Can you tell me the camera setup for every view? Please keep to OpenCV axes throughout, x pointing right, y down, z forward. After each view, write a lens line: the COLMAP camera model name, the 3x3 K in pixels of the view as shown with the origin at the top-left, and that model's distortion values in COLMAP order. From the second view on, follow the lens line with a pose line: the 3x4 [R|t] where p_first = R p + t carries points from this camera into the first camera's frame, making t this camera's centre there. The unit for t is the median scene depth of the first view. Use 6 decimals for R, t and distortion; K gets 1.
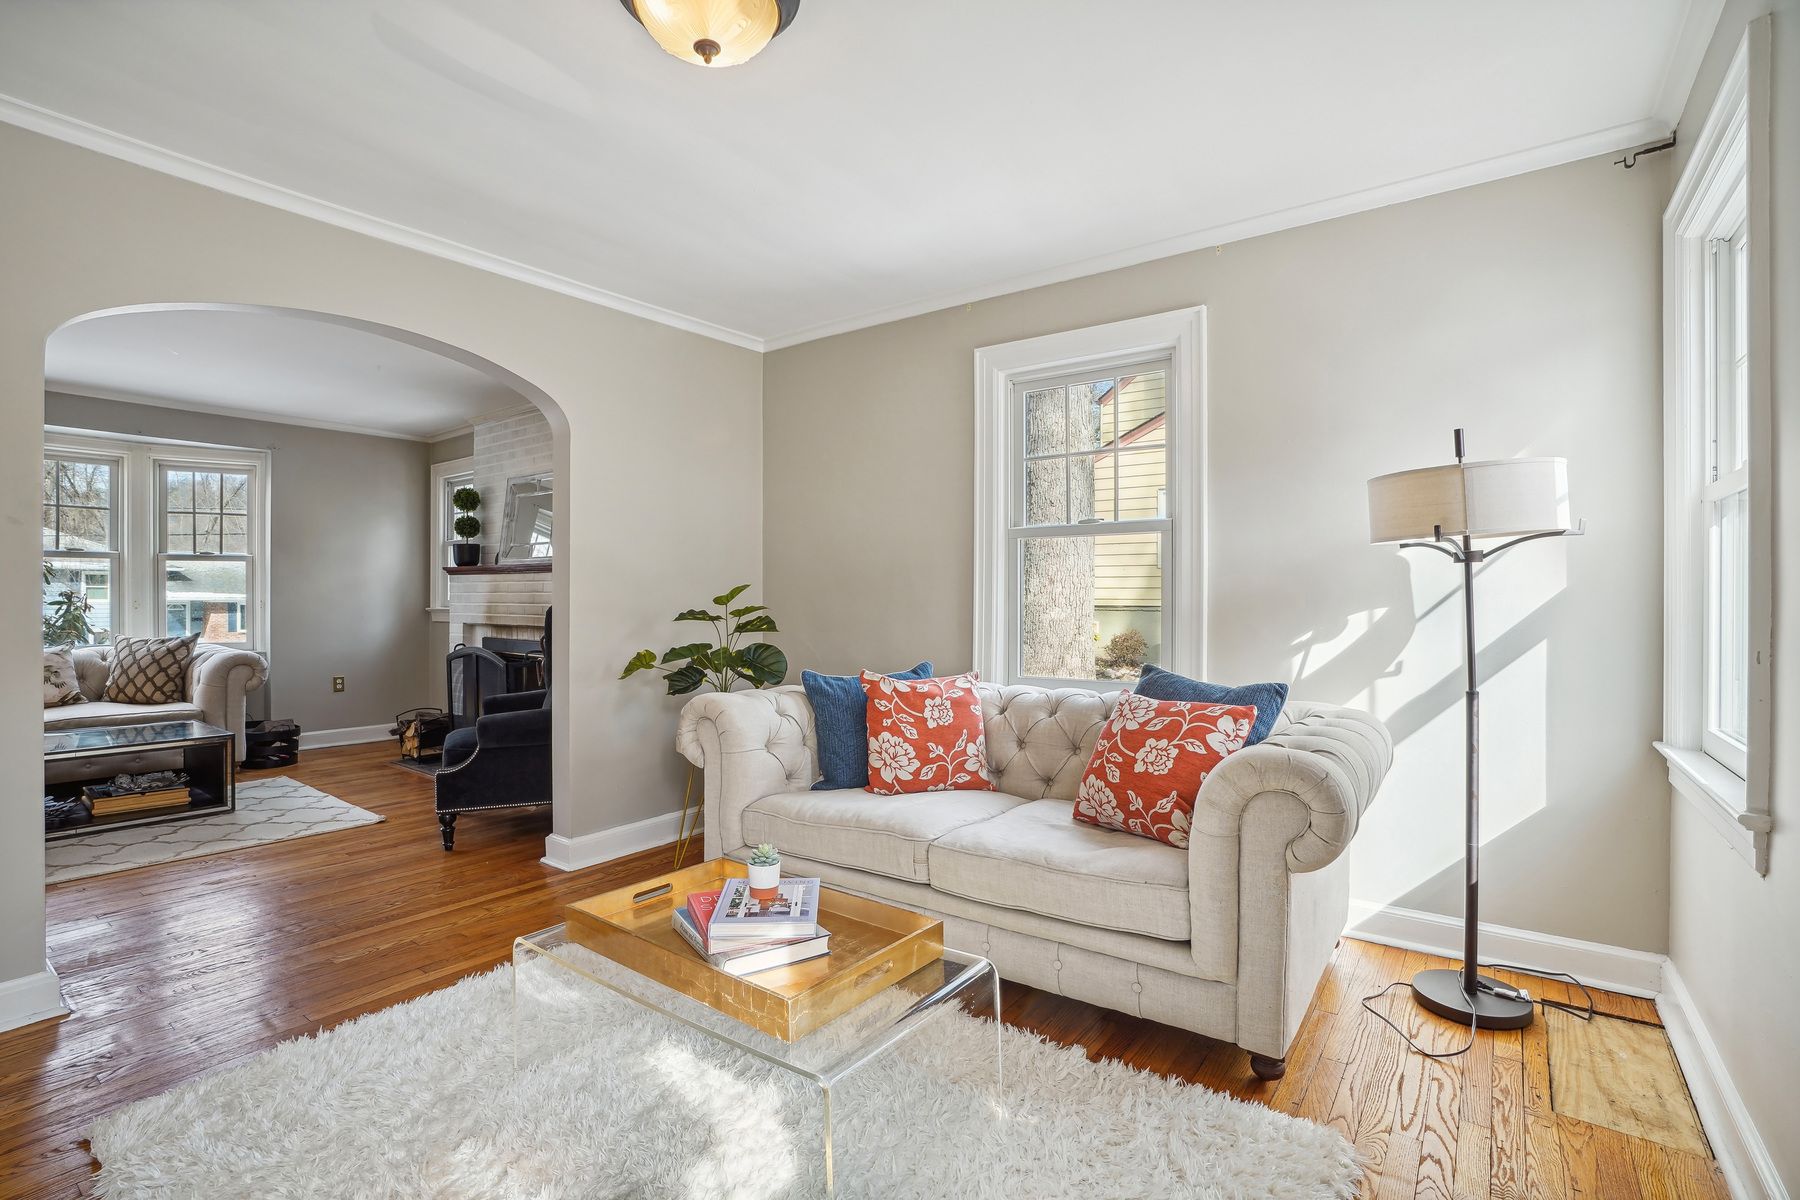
lens RADIAL K [[834.7, 0, 864.9], [0, 834.7, 598.5], [0, 0, 1]] dist [-0.039944, 0.002414]
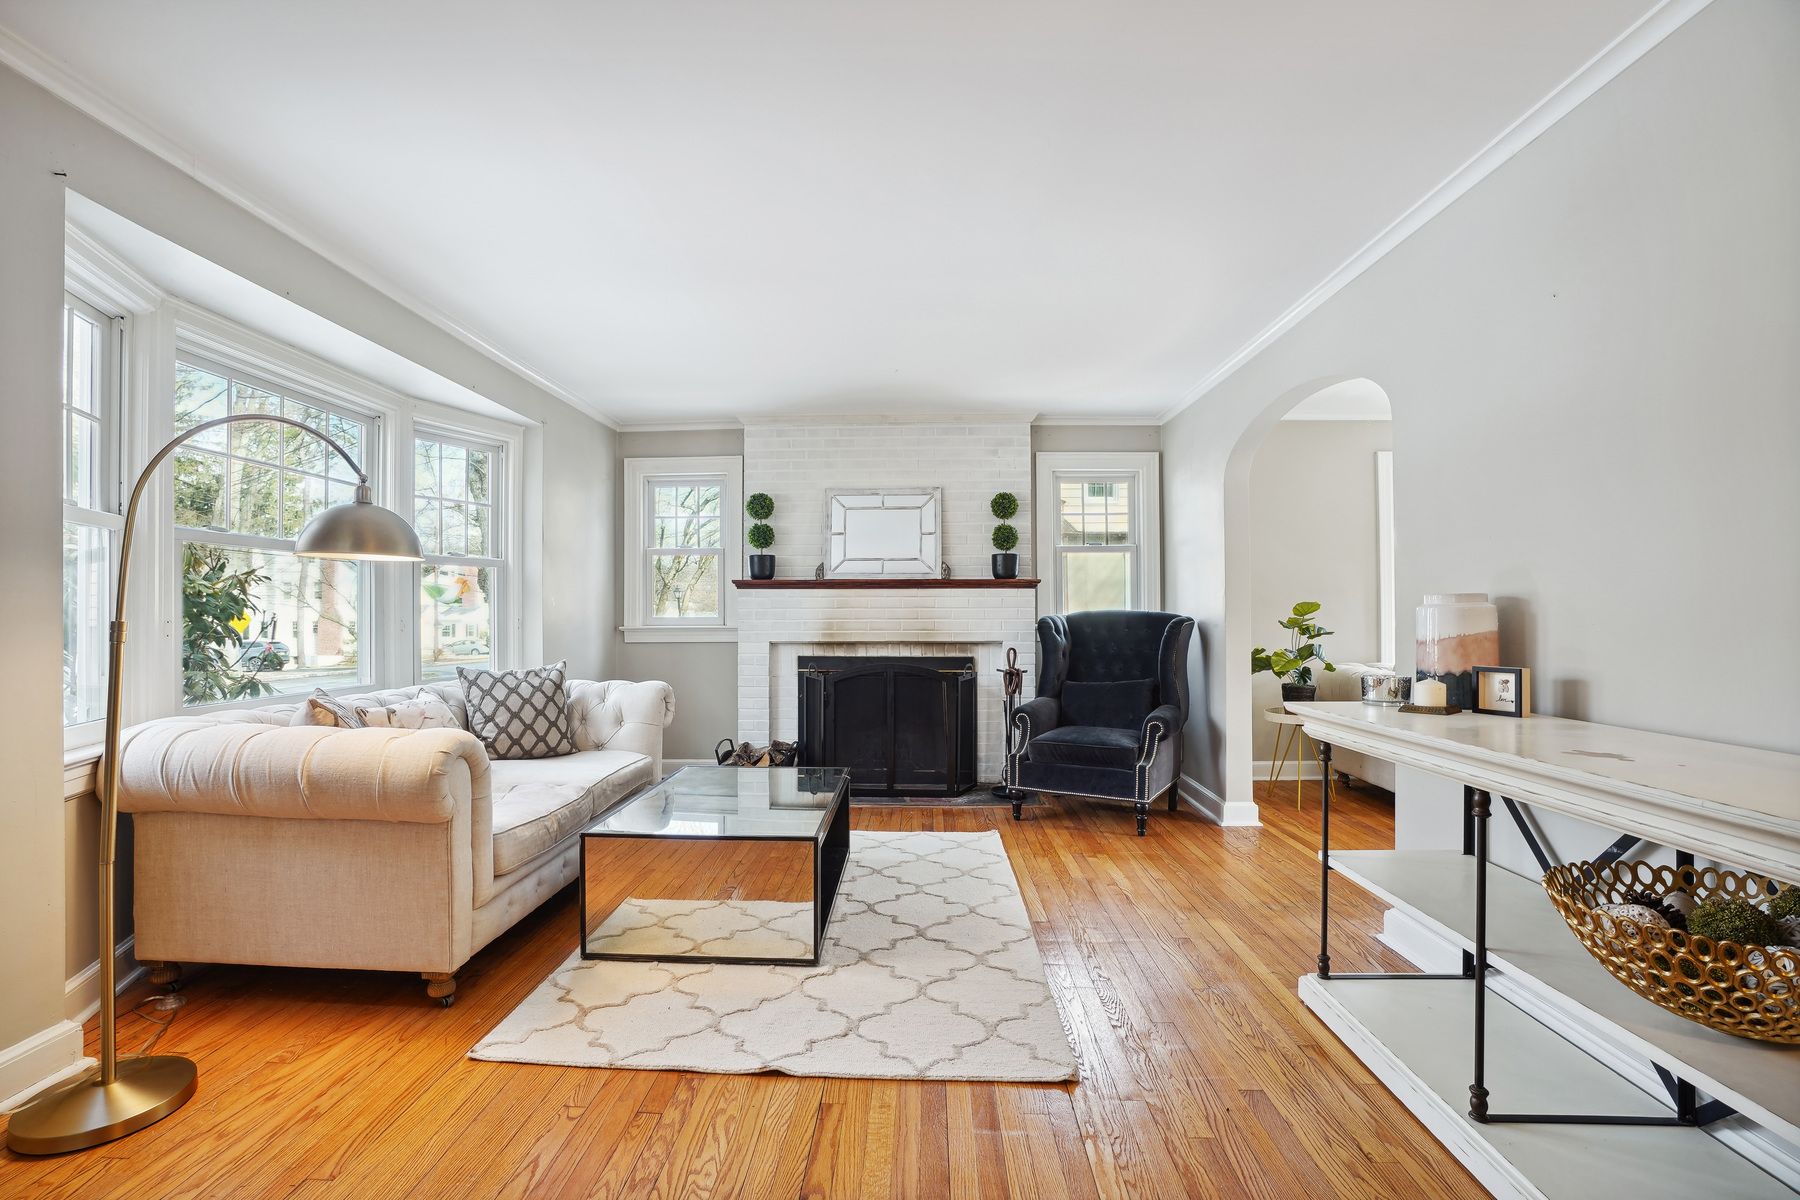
lens RADIAL K [[834.7, 0, 898.7], [0, 834.7, 608.1], [0, 0, 1]] dist [-0.039944, 0.002414]
pose [[0.819627, 0.001115, 0.572897, -1.455140], [0.008569, 0.999862, -0.014204, 0.010738], [-0.572834, 0.016551, 0.819504, 0.270441]]
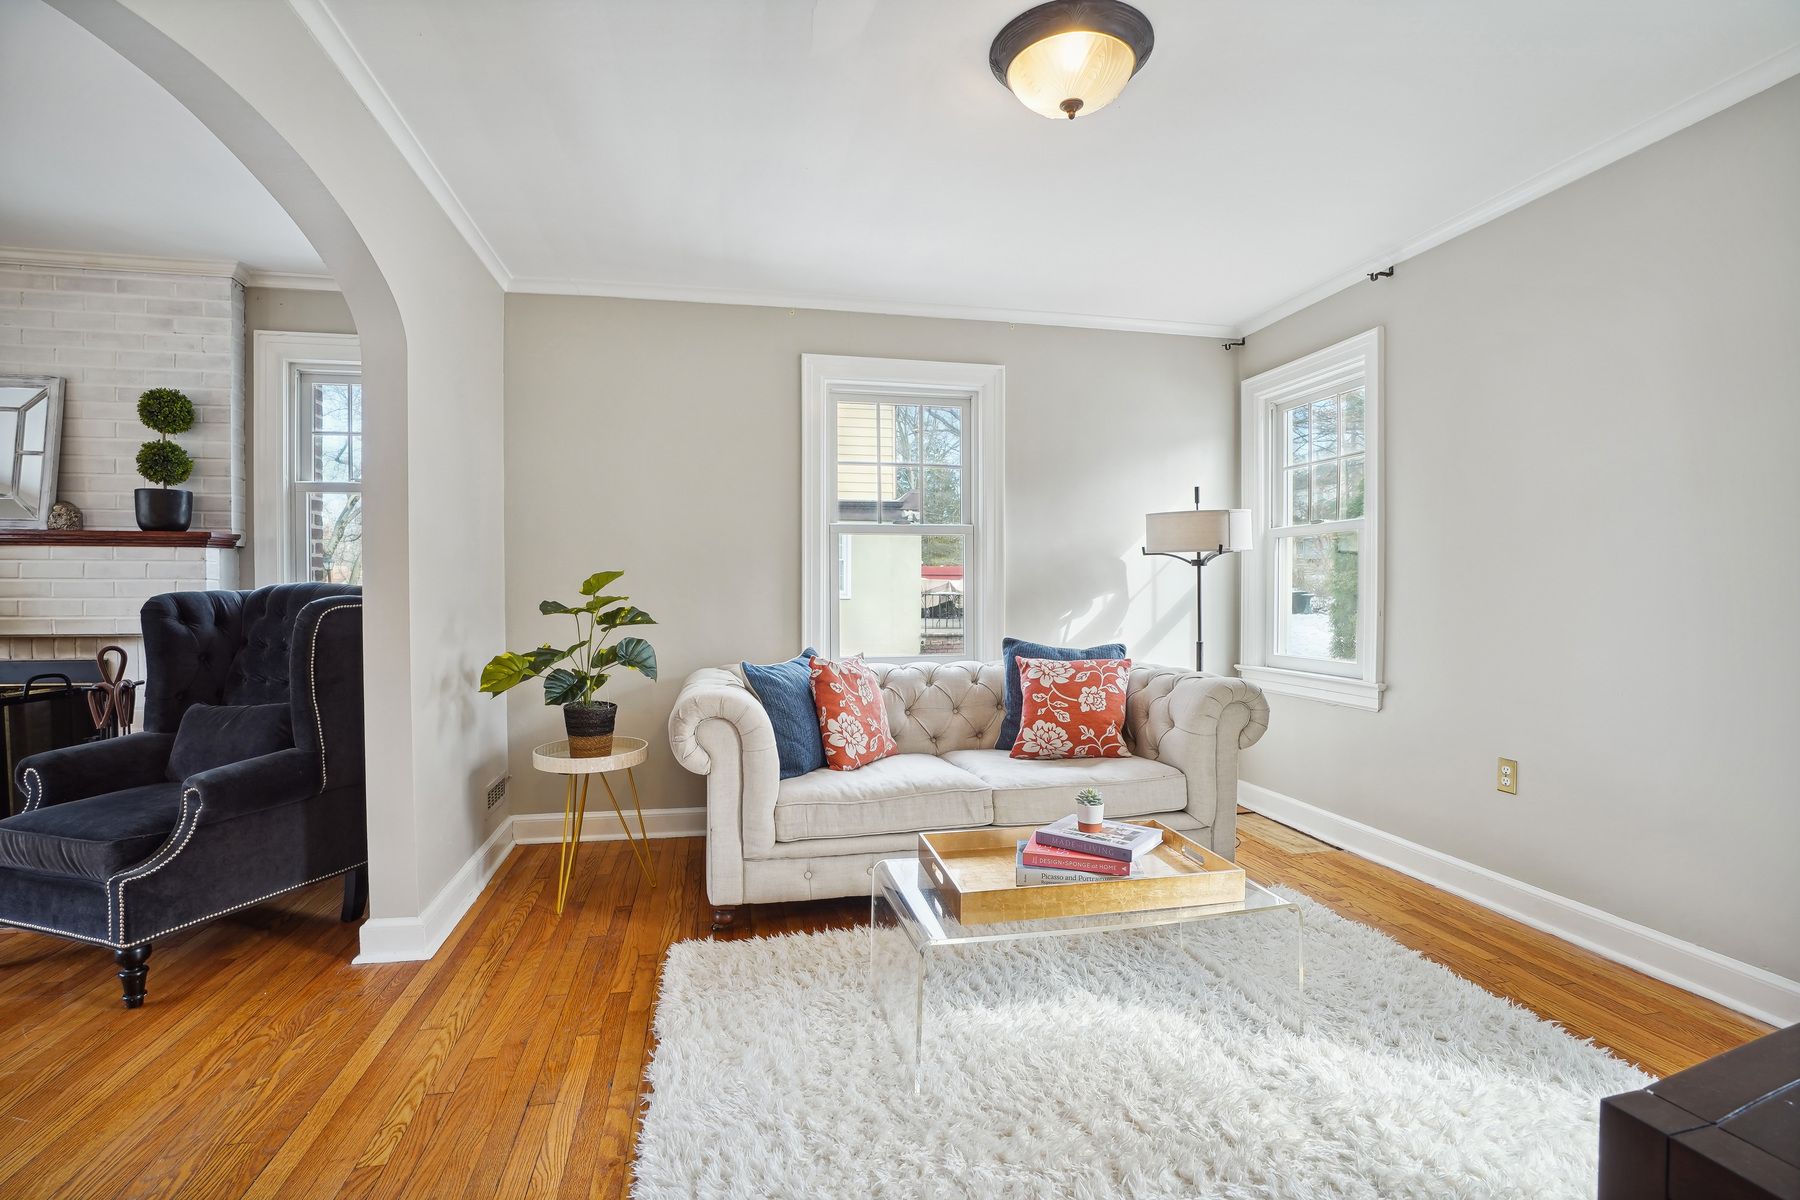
lens RADIAL K [[834.7, 0, 908.8], [0, 834.7, 595.3], [0, 0, 1]] dist [-0.039944, 0.002414]
pose [[0.656058, -0.006647, 0.754681, -0.607323], [-0.000417, 0.999958, 0.009170, 0.000327], [-0.754710, -0.006330, 0.656028, 0.200728]]
